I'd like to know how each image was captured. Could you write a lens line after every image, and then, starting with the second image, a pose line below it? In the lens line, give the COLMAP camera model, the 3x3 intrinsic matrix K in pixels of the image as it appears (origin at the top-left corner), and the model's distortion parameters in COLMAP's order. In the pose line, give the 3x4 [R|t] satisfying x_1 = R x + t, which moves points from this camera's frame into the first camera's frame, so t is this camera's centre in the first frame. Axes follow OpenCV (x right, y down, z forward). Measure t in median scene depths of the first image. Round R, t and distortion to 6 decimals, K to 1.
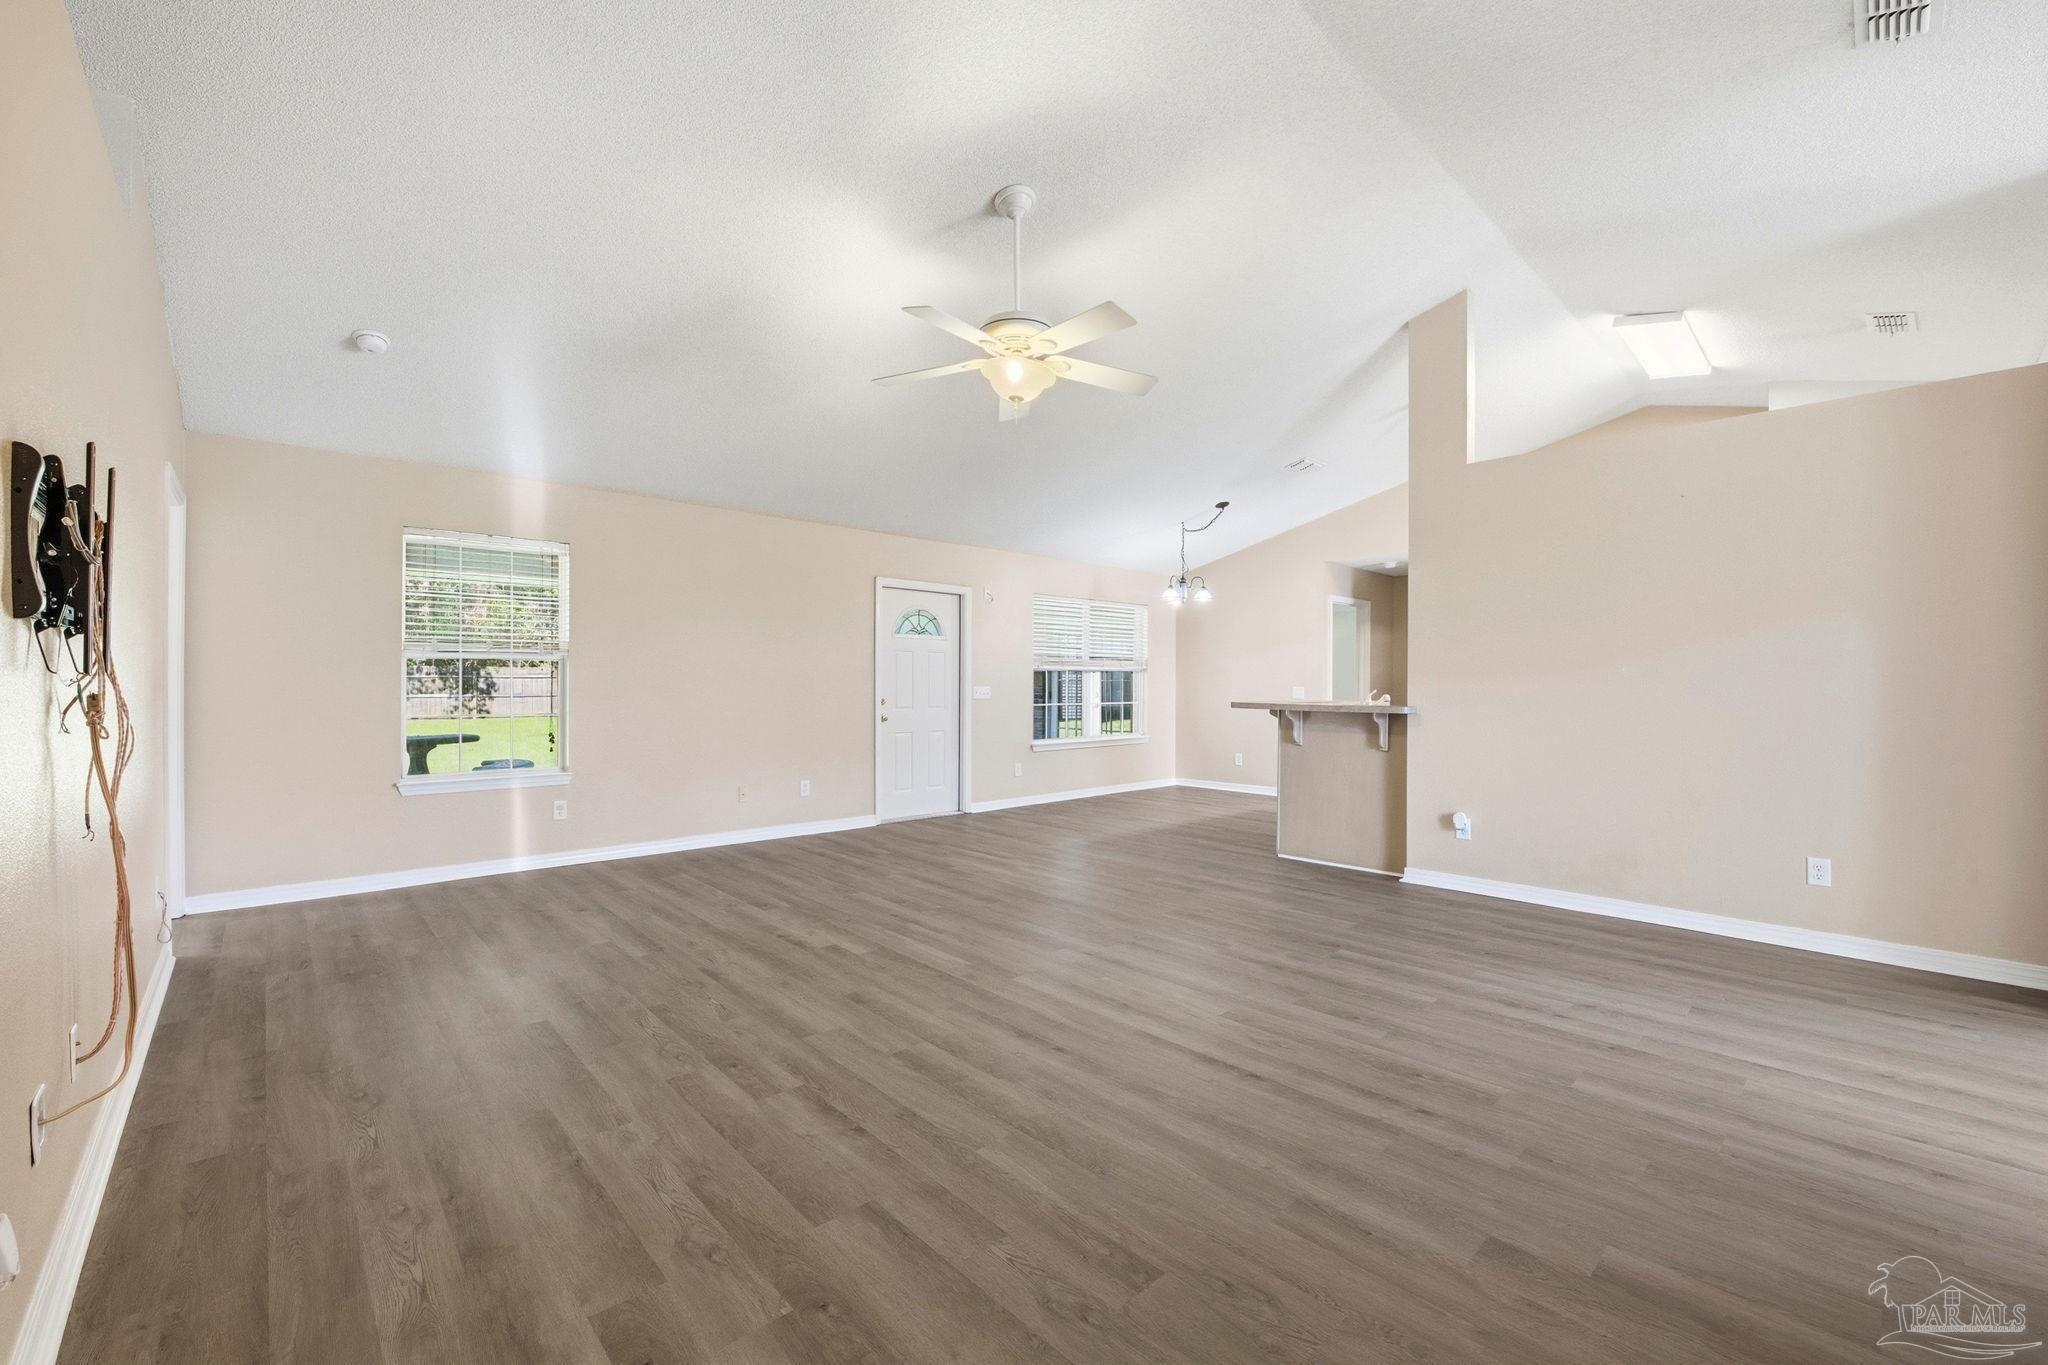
lens RADIAL K [[826.3, 0, 1027.3], [0, 826.3, 686.2], [0, 0, 1]] dist [-0.025288, 0.001856]
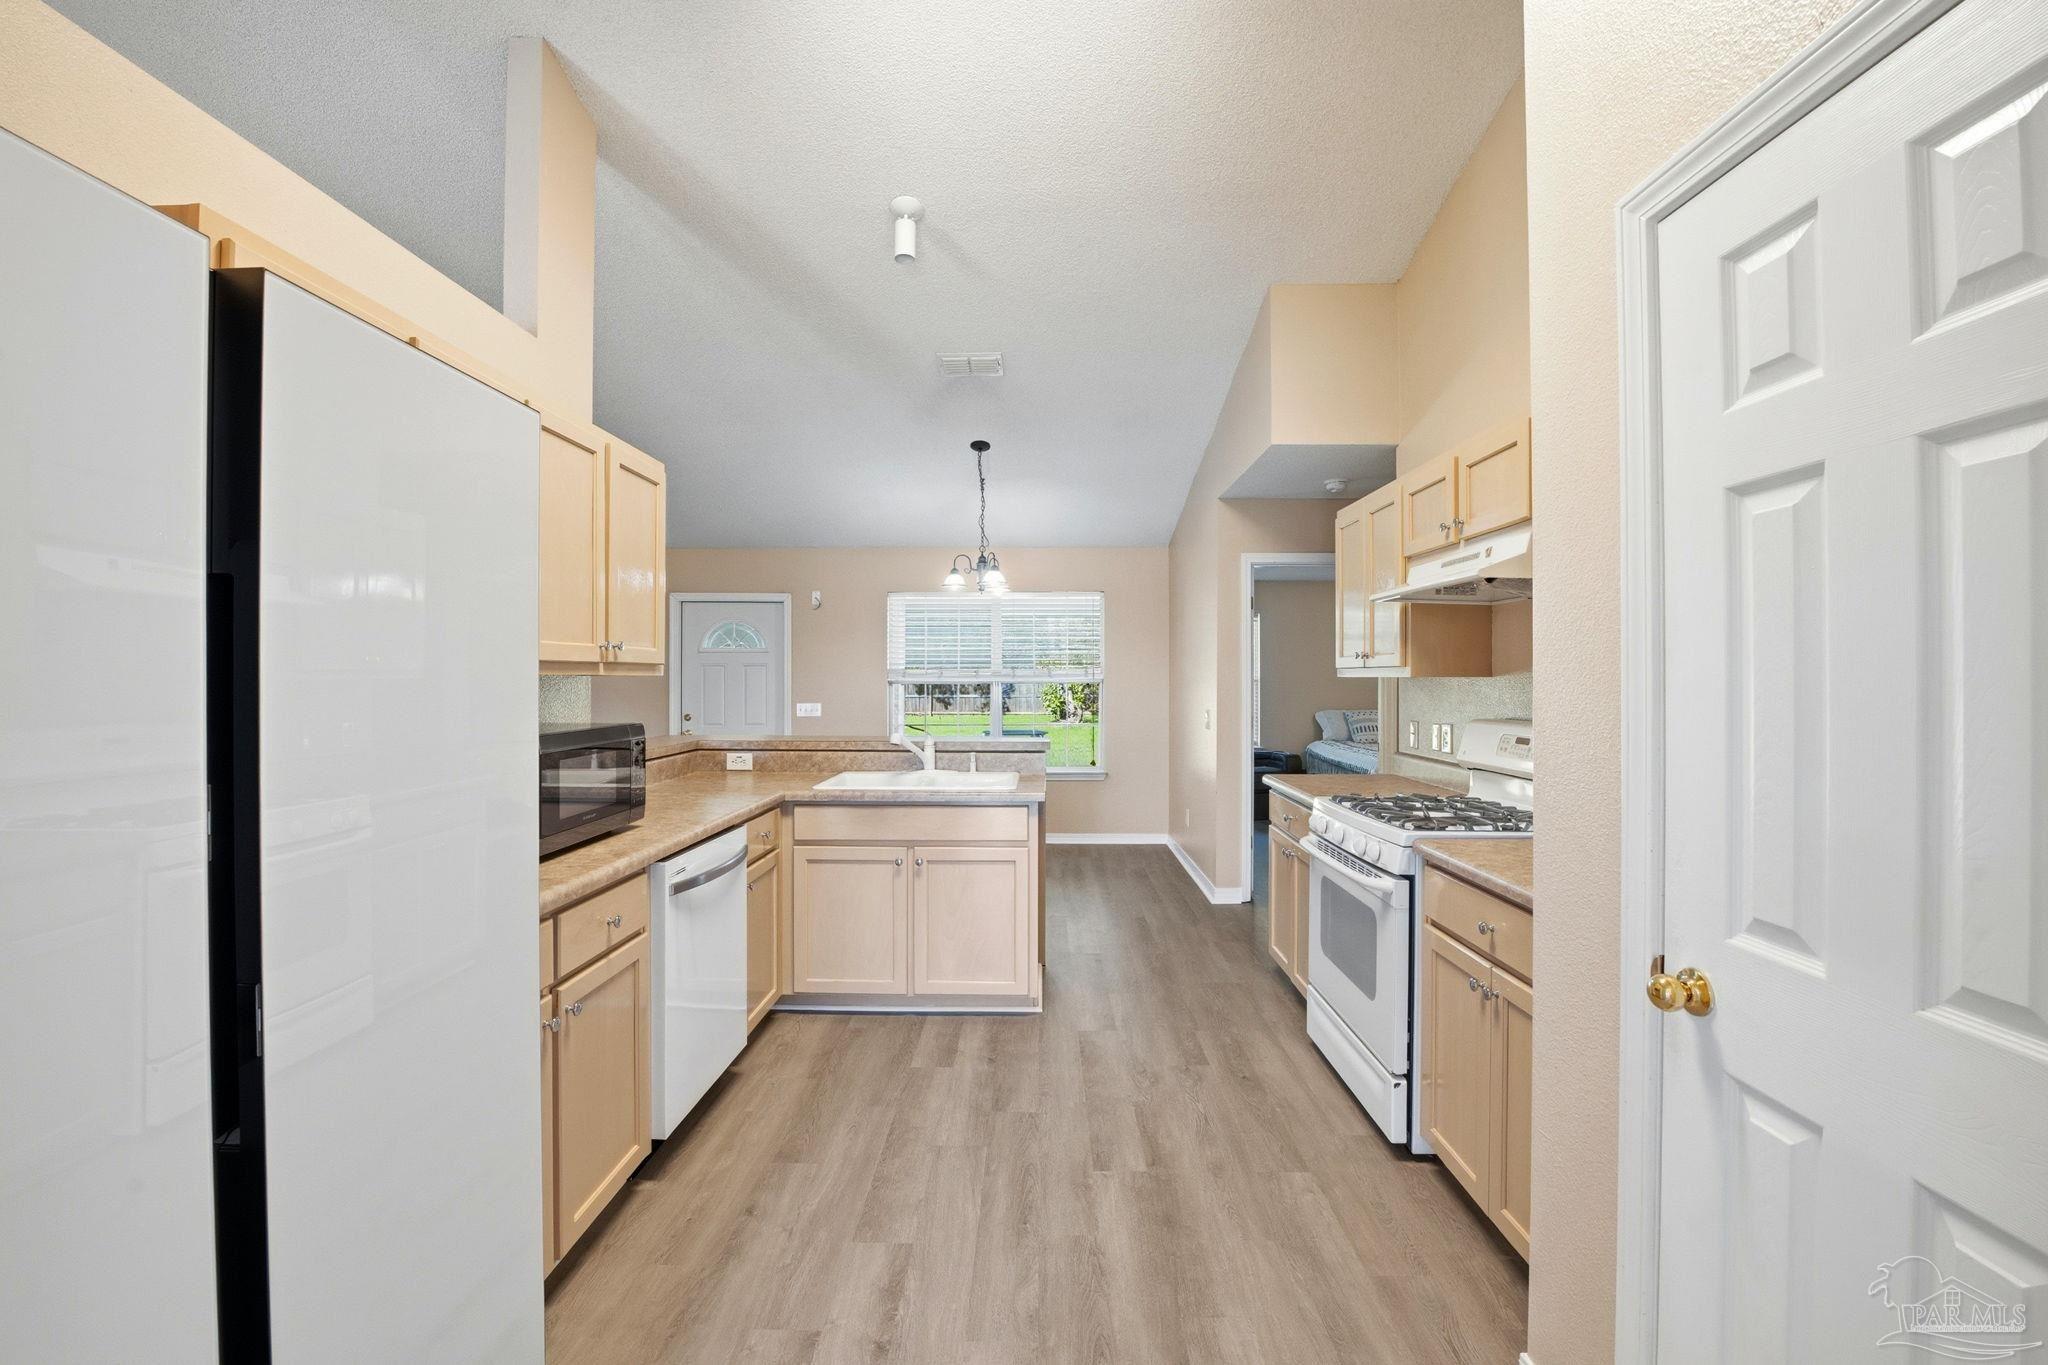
lens RADIAL K [[826.3, 0, 1039.1], [0, 826.3, 687.3], [0, 0, 1]] dist [-0.025288, 0.001856]
pose [[0.726170, 0.001328, -0.687514, 1.638408], [-0.001846, 0.999998, -0.000018, -0.038200], [0.687513, 0.001282, 0.726171, 1.161985]]
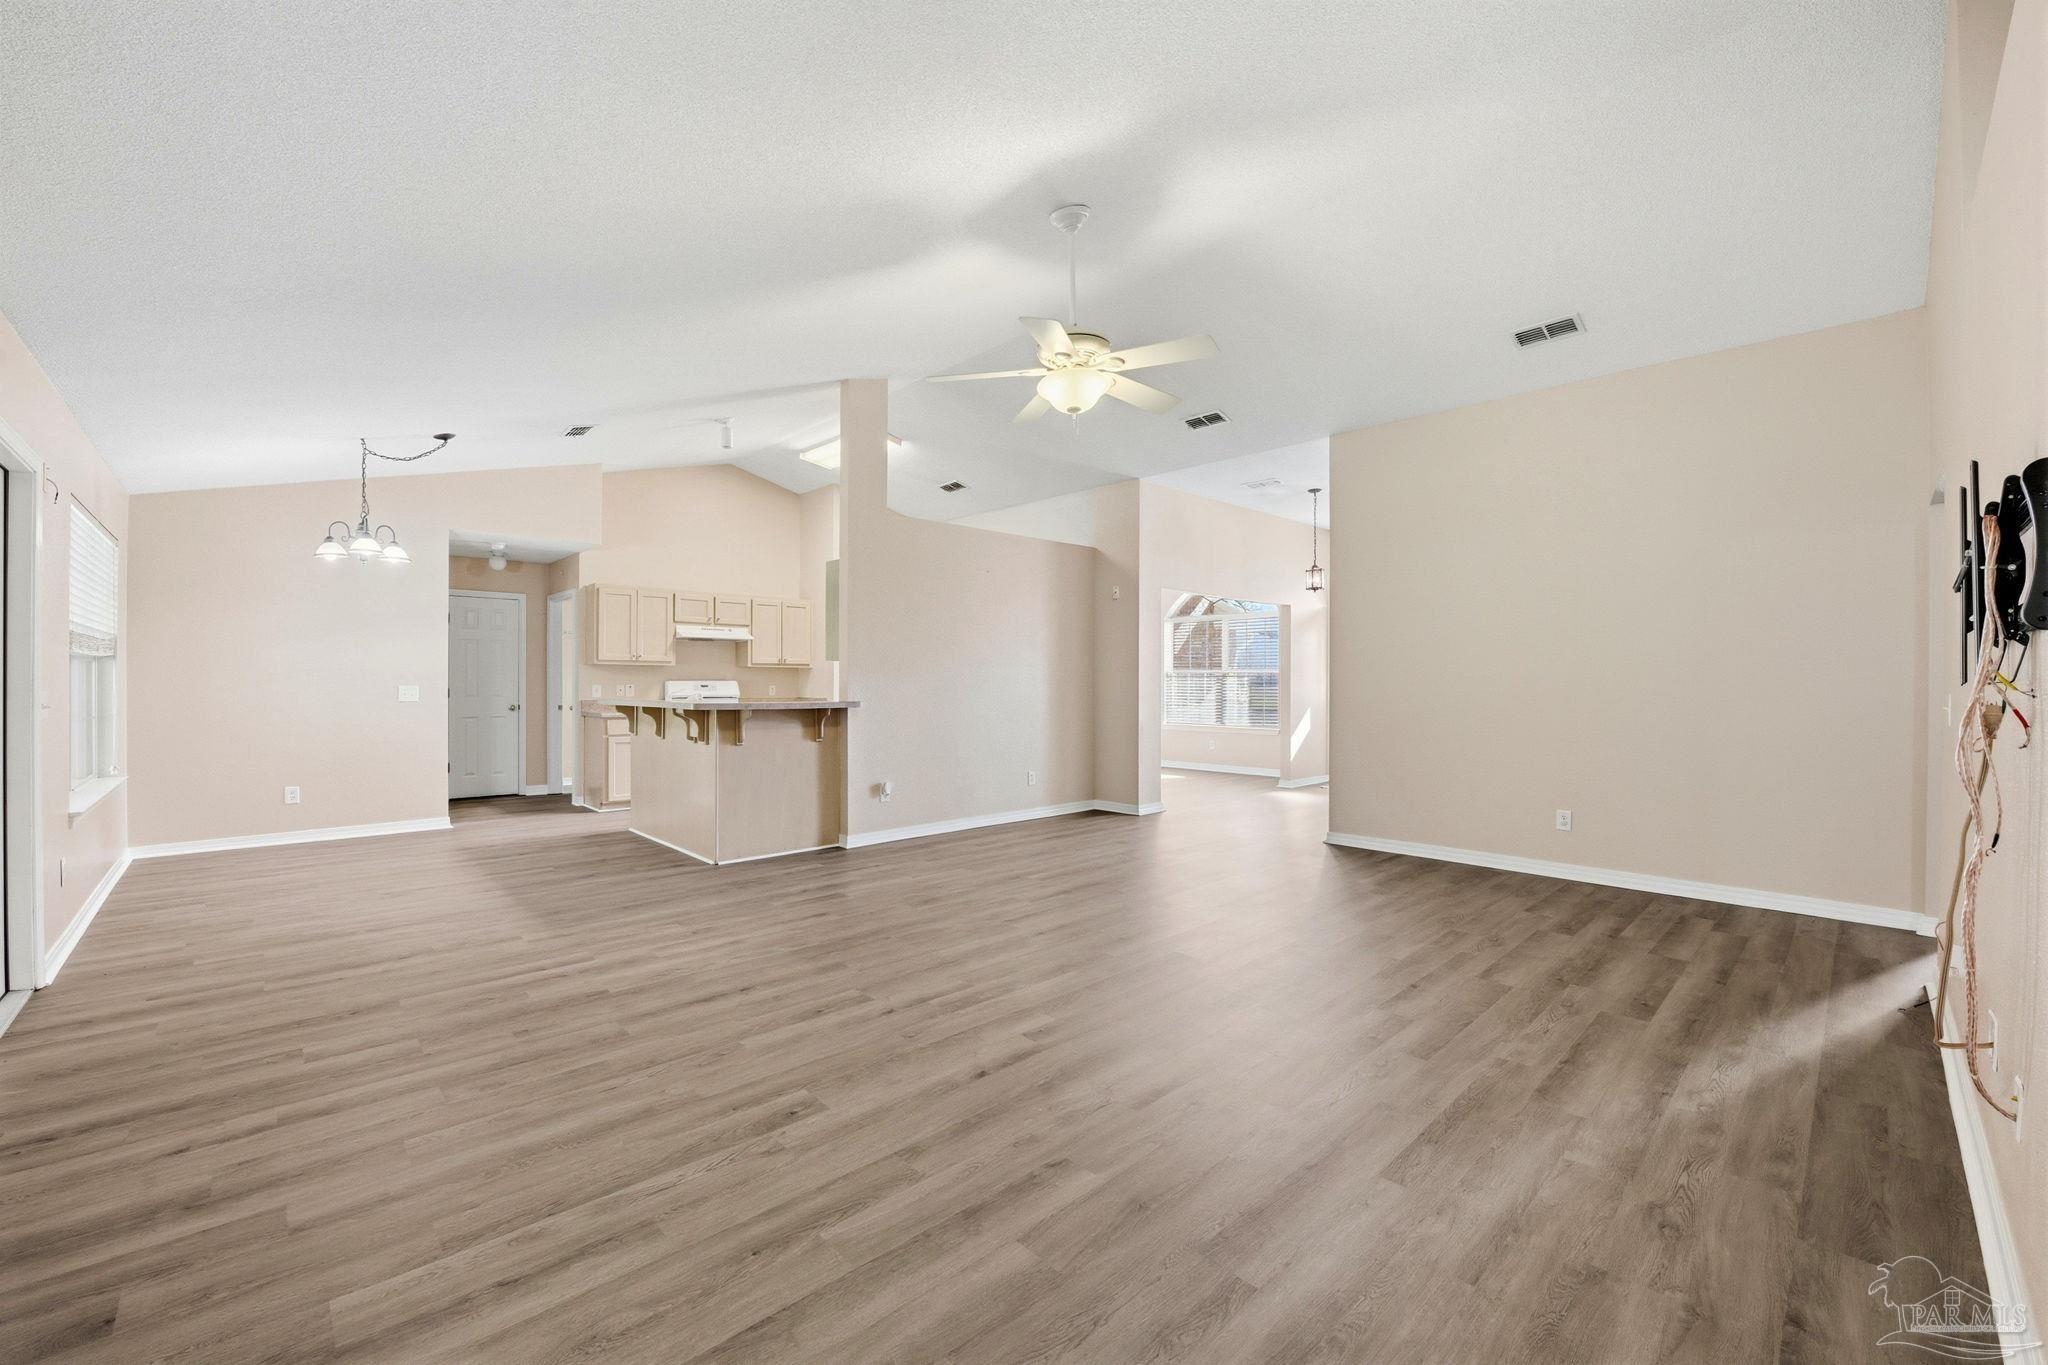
lens RADIAL K [[826.3, 0, 1025.4], [0, 826.3, 686.6], [0, 0, 1]] dist [-0.025288, 0.001856]
pose [[-0.009310, -0.011189, 0.999894, -1.055622], [0.002531, 0.999934, 0.011213, -0.012340], [-0.999953, 0.002635, -0.009281, 1.080714]]
